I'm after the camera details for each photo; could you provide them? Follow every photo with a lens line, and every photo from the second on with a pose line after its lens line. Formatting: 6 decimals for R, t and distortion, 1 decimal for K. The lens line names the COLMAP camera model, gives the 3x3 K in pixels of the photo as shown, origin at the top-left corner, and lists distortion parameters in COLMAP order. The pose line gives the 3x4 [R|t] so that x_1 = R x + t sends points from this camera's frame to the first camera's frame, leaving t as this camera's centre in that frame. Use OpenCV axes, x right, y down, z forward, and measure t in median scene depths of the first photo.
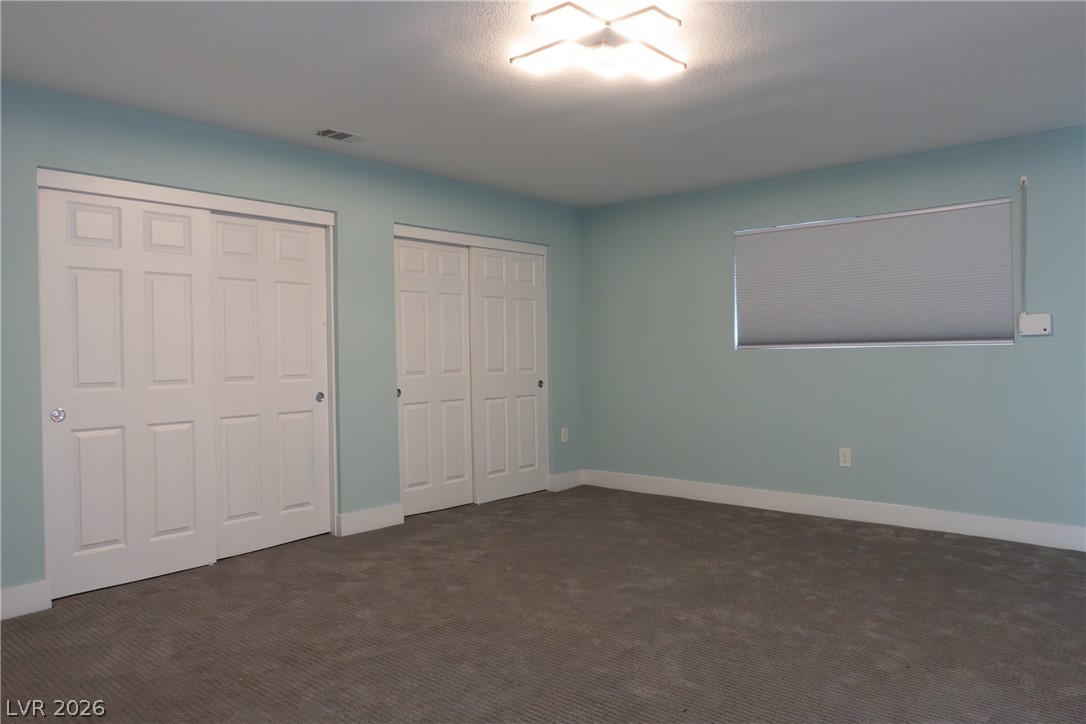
lens RADIAL K [[752.5, 0, 538.3], [0, 752.5, 354.1], [0, 0, 1]] dist [0.009624, 0.000893]
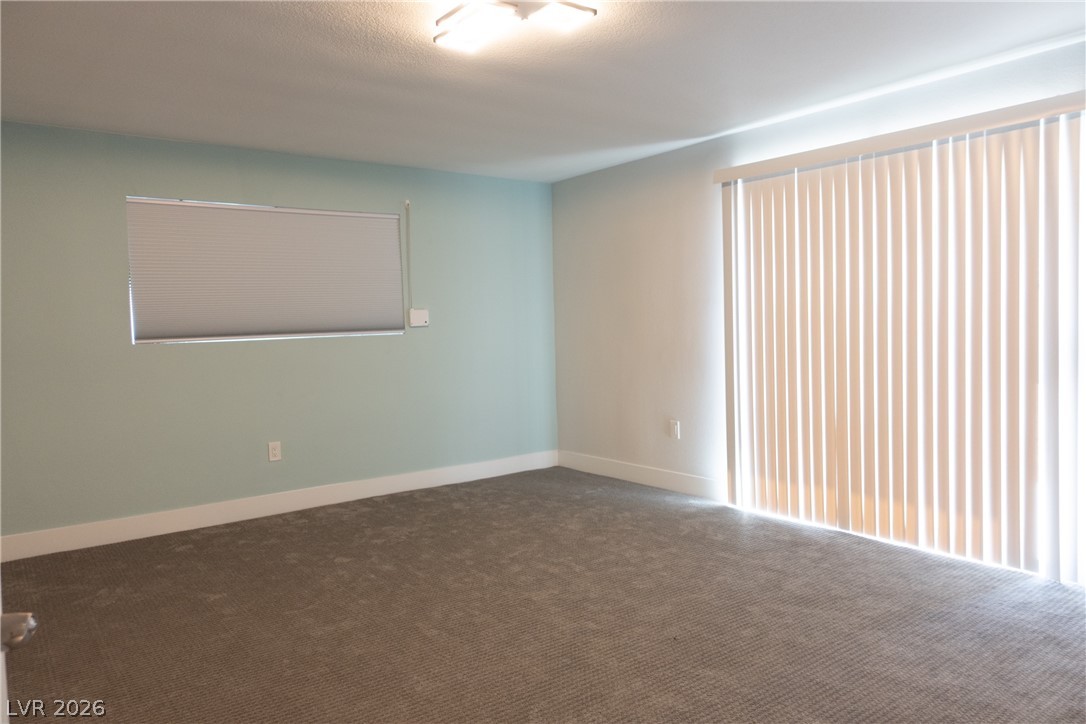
lens RADIAL K [[752.5, 0, 538.3], [0, 752.5, 354.1], [0, 0, 1]] dist [0.009624, 0.000893]
pose [[0.229129, -0.033360, 0.972824, -0.491176], [0.029176, 0.999199, 0.027393, -0.006368], [-0.972959, 0.022107, 0.229918, 0.463686]]
